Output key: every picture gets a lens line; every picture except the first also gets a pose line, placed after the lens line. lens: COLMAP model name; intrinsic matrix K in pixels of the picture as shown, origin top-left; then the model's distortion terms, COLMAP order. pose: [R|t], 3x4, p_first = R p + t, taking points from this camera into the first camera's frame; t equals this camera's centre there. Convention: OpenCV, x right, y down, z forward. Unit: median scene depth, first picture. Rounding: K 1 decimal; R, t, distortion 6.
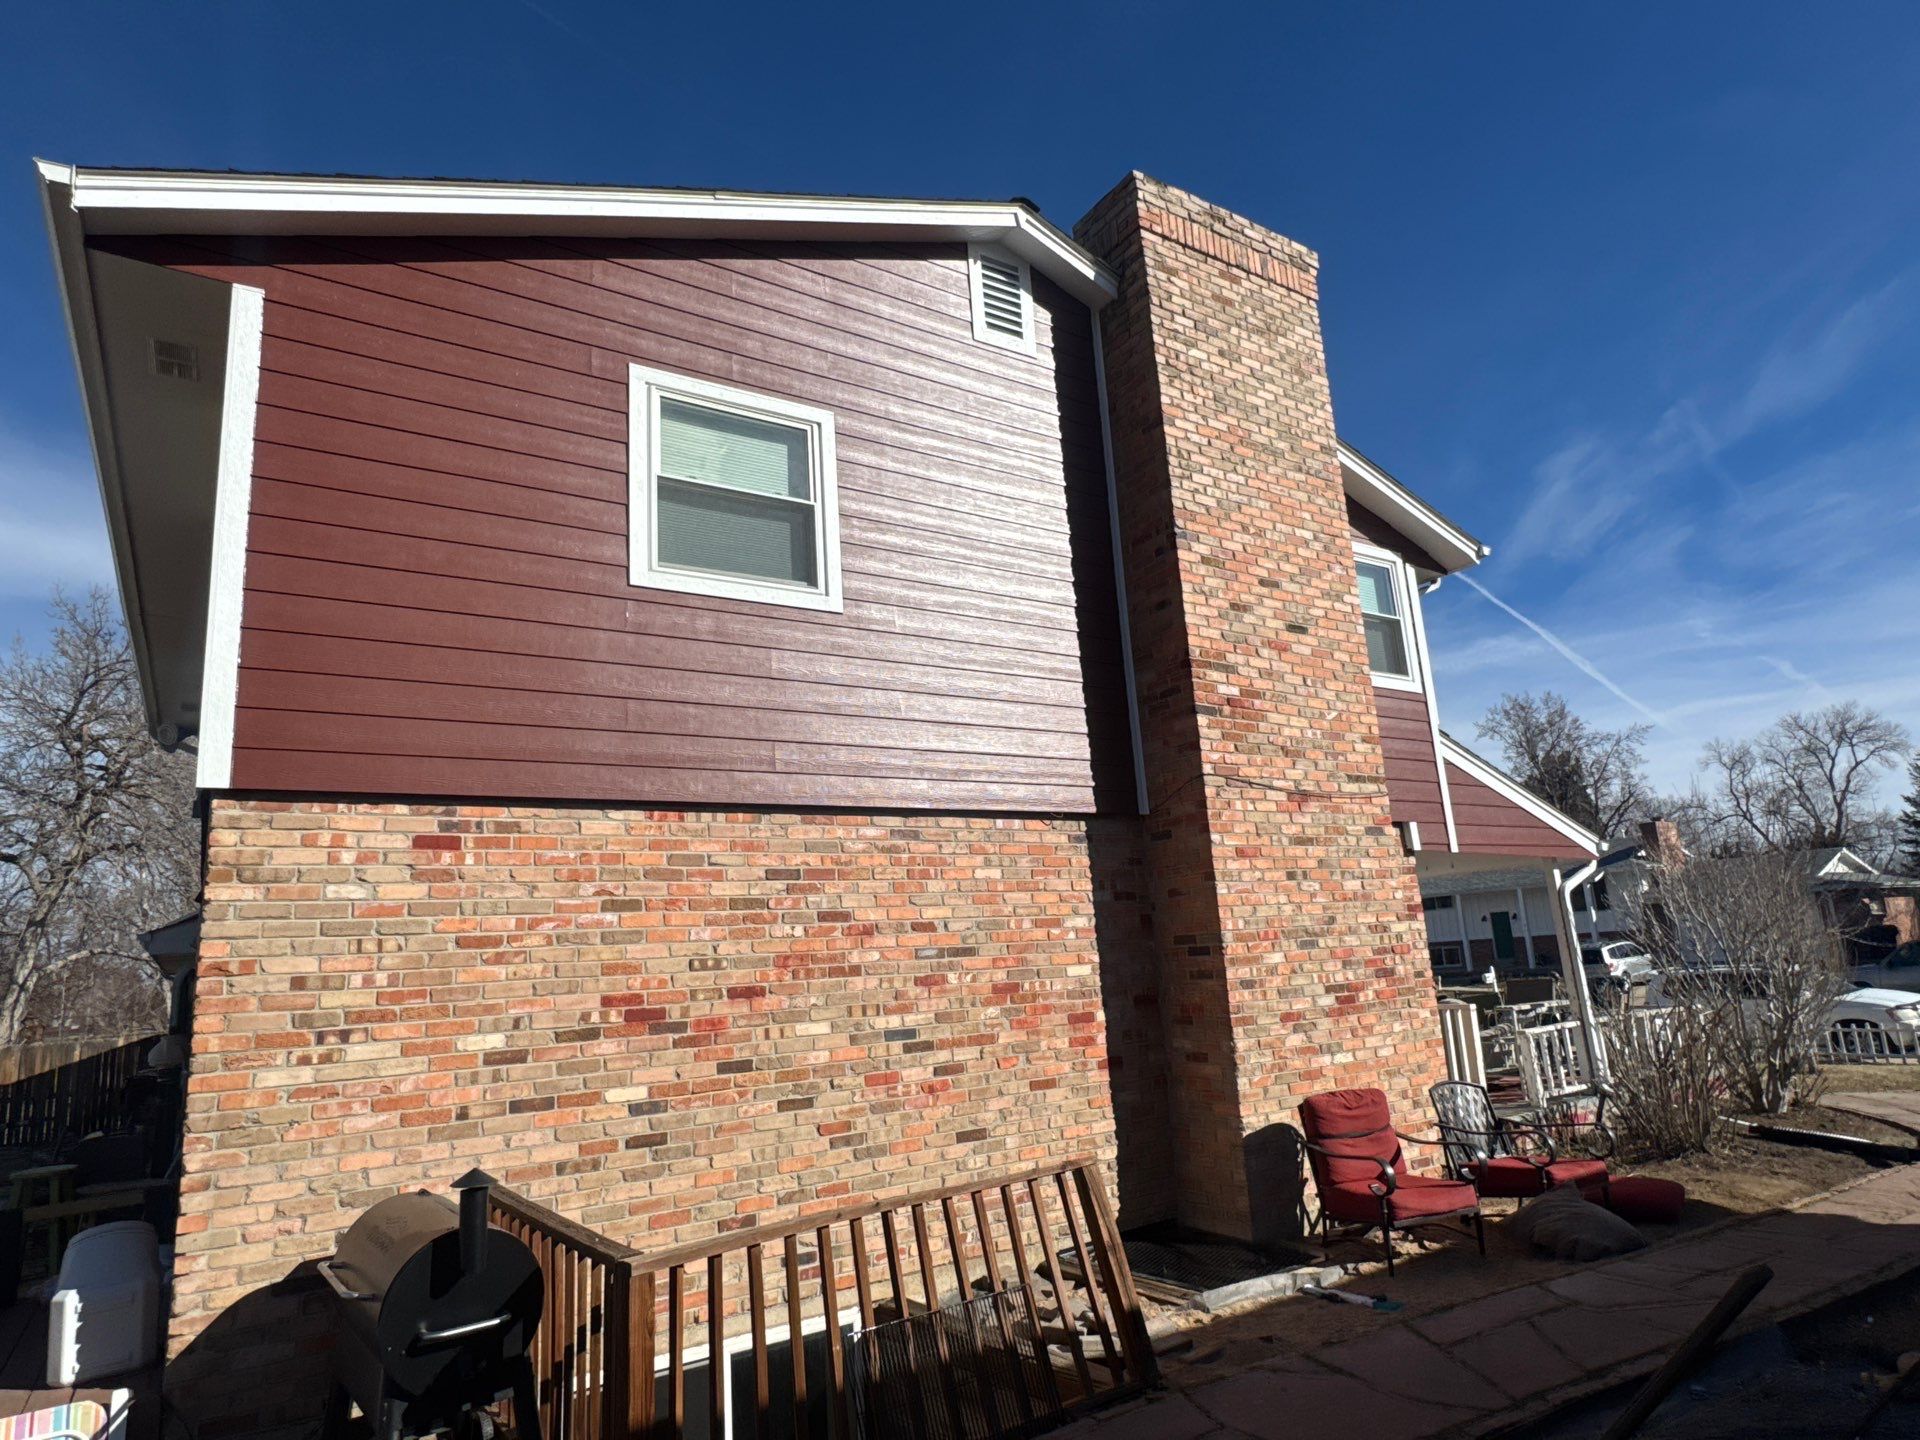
lens RADIAL K [[1119.2, 0, 959.6], [0, 1119.2, 720.6], [0, 0, 1]] dist [-0.000904, -0.001727]
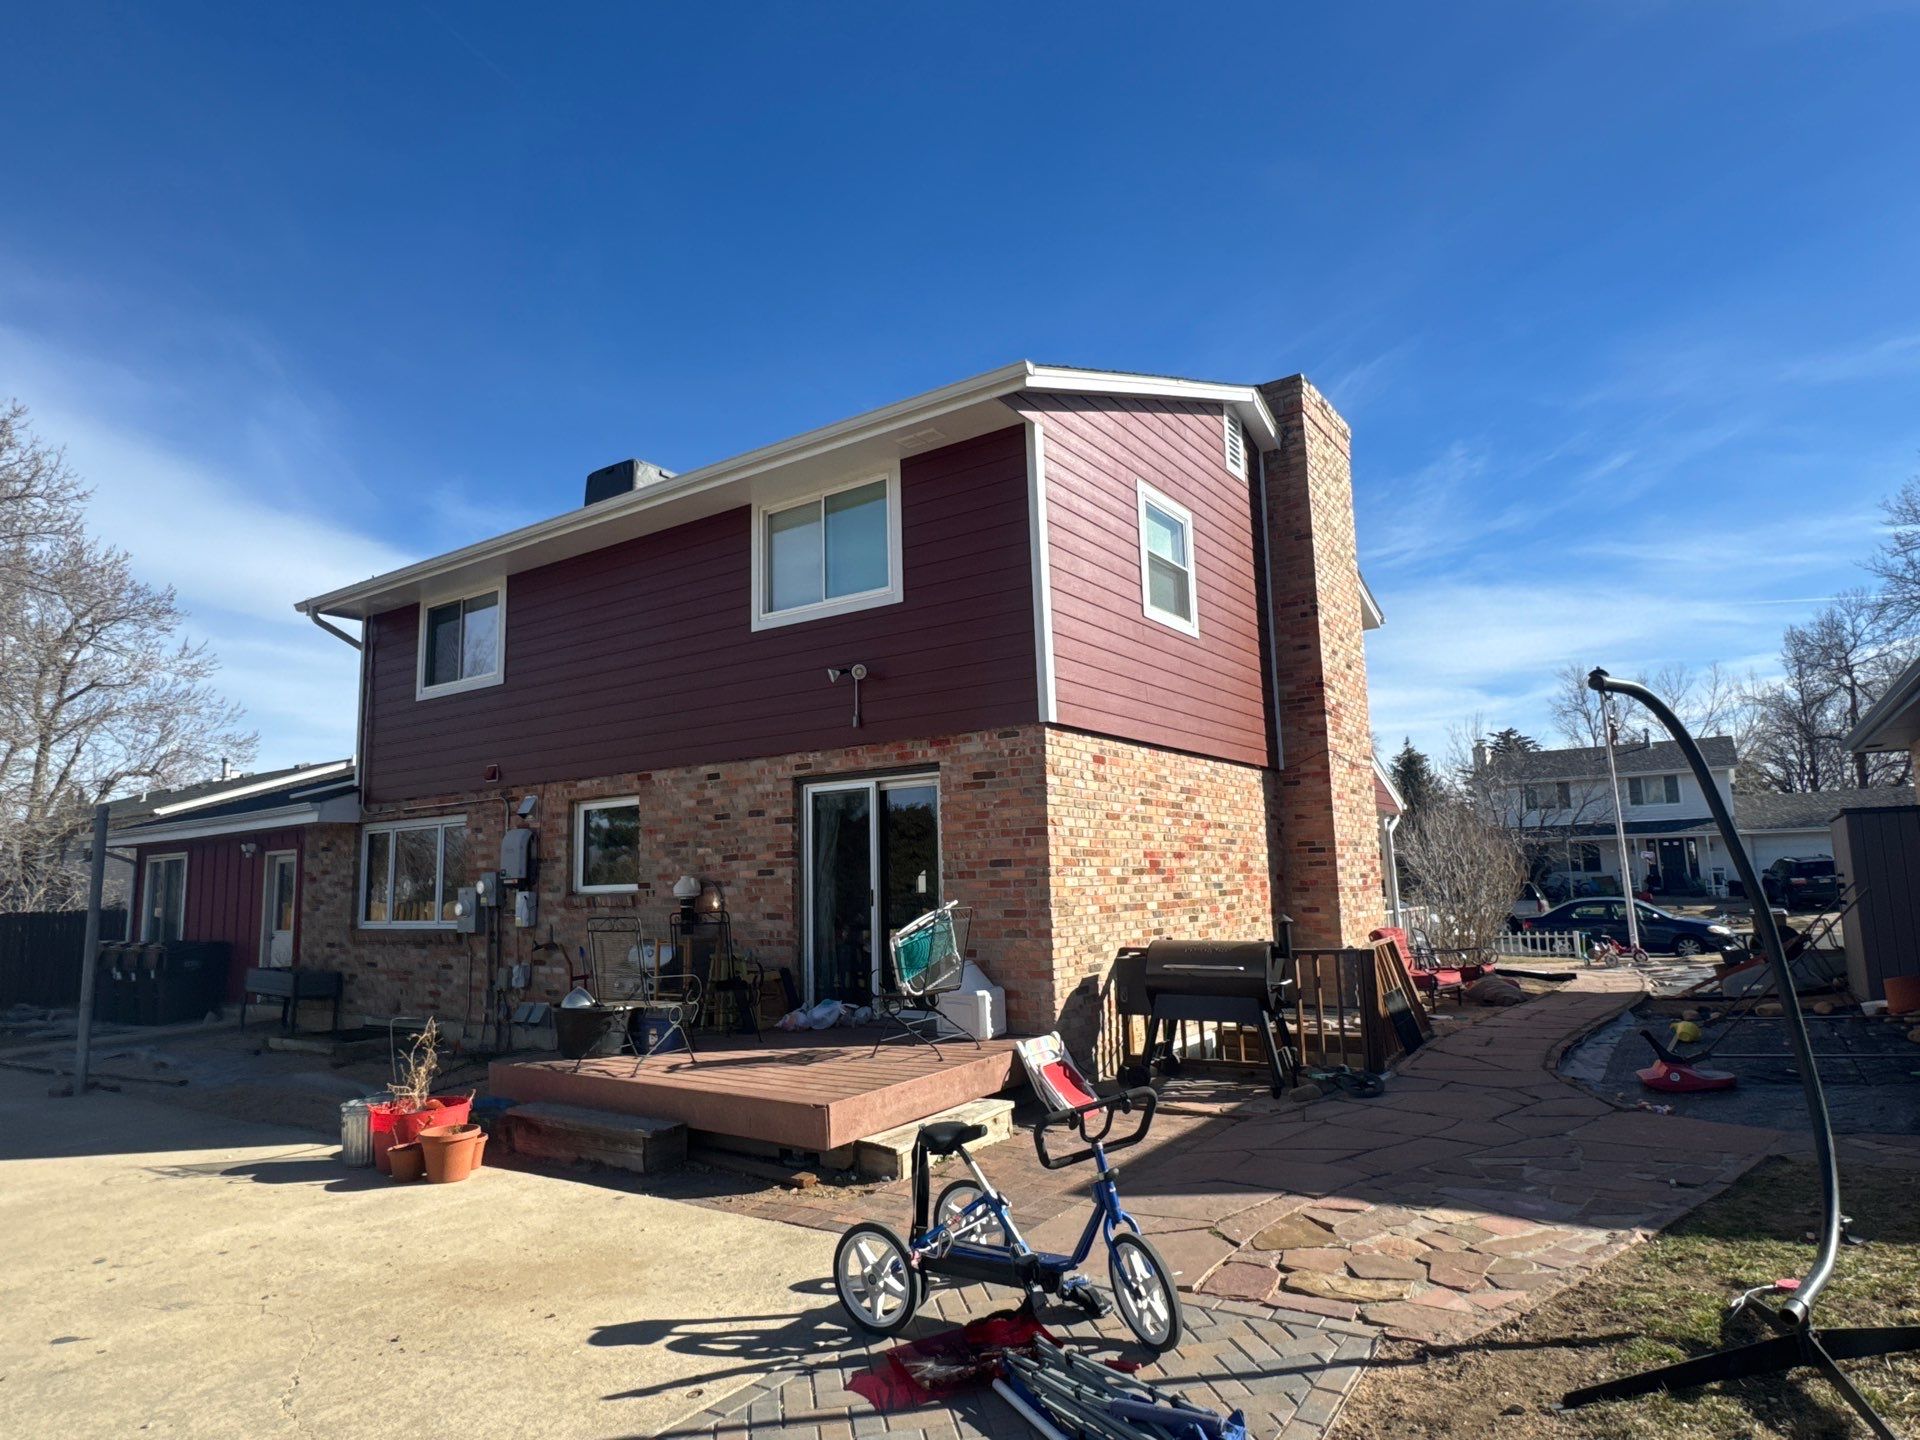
lens RADIAL K [[1119.2, 0, 962.6], [0, 1119.2, 721.8], [0, 0, 1]] dist [-0.000904, -0.001727]
pose [[0.923976, 0.092815, 0.371018, -0.947683], [-0.113448, 0.992958, 0.034127, 0.009755], [-0.365238, -0.073623, 0.927998, -0.399130]]
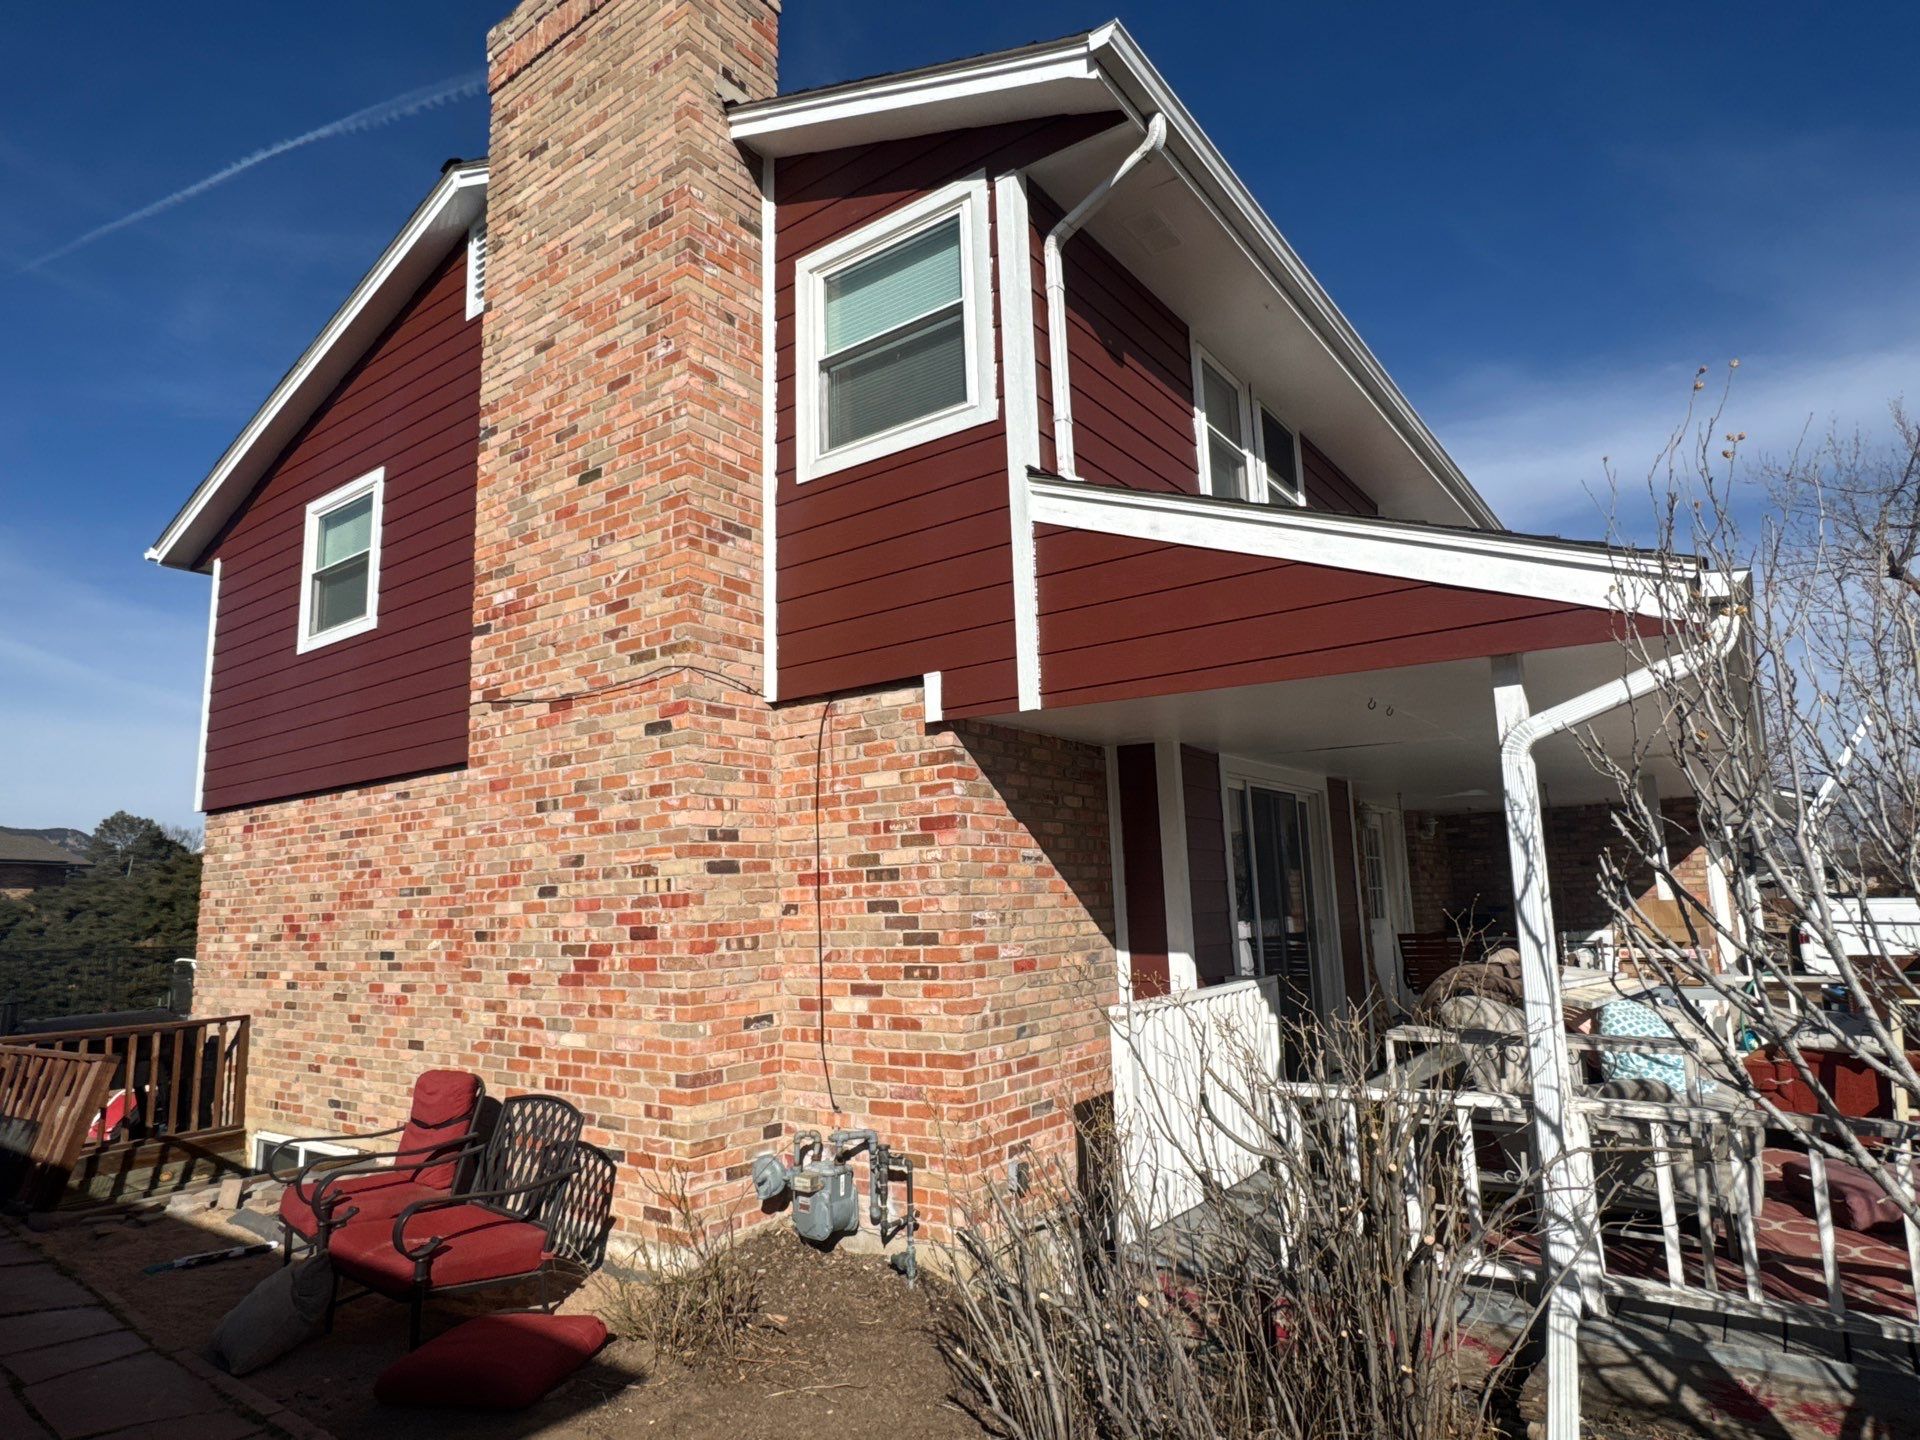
lens RADIAL K [[1119.2, 0, 959.7], [0, 1119.2, 725.0], [0, 0, 1]] dist [-0.000904, -0.001727]
pose [[0.348891, -0.102427, -0.931549, 1.185099], [0.212017, 0.976865, -0.028003, 0.171730], [0.912866, -0.187734, 0.362535, 1.019917]]
